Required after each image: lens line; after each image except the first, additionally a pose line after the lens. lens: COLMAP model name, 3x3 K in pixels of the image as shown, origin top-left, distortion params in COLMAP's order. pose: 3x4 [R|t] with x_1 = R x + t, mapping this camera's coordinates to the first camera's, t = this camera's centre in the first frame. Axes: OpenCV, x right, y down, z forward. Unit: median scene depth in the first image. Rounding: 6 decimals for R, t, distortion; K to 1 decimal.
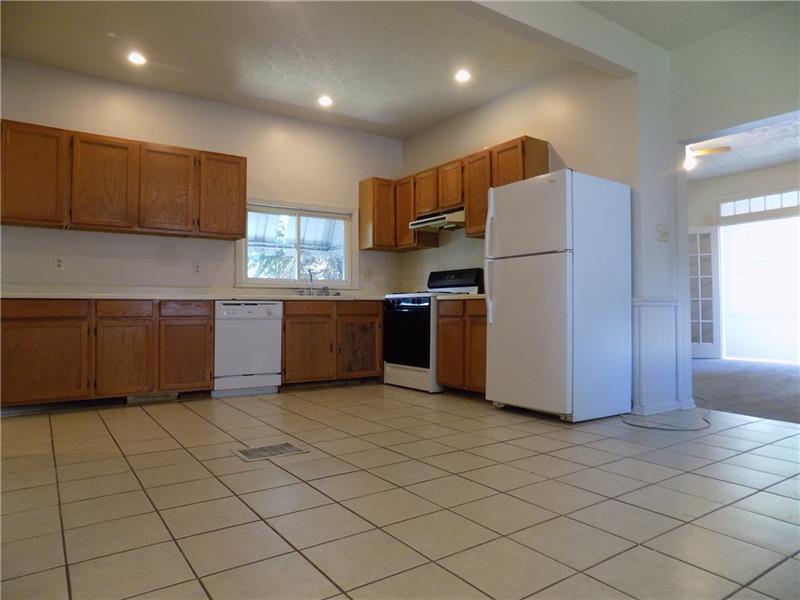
lens RADIAL K [[538.0, 0, 400.0], [0, 538.0, 300.0], [0, 0, 1]] dist [-0.067404, 0.000566]
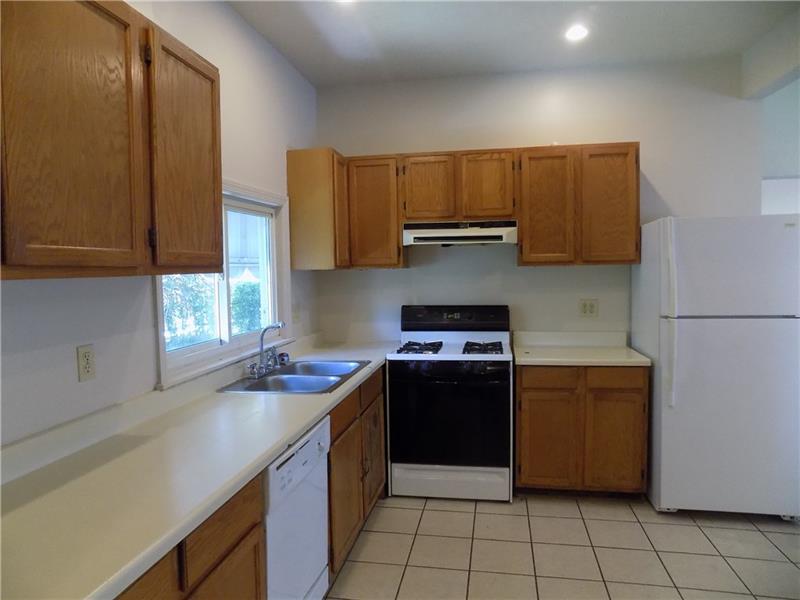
lens RADIAL K [[538.0, 0, 400.0], [0, 538.0, 300.0], [0, 0, 1]] dist [-0.067404, 0.000566]
pose [[0.706012, -0.053751, 0.706157, -0.446337], [0.004579, 0.997441, 0.071345, -0.114975], [-0.708185, -0.047137, 0.704451, 0.577831]]
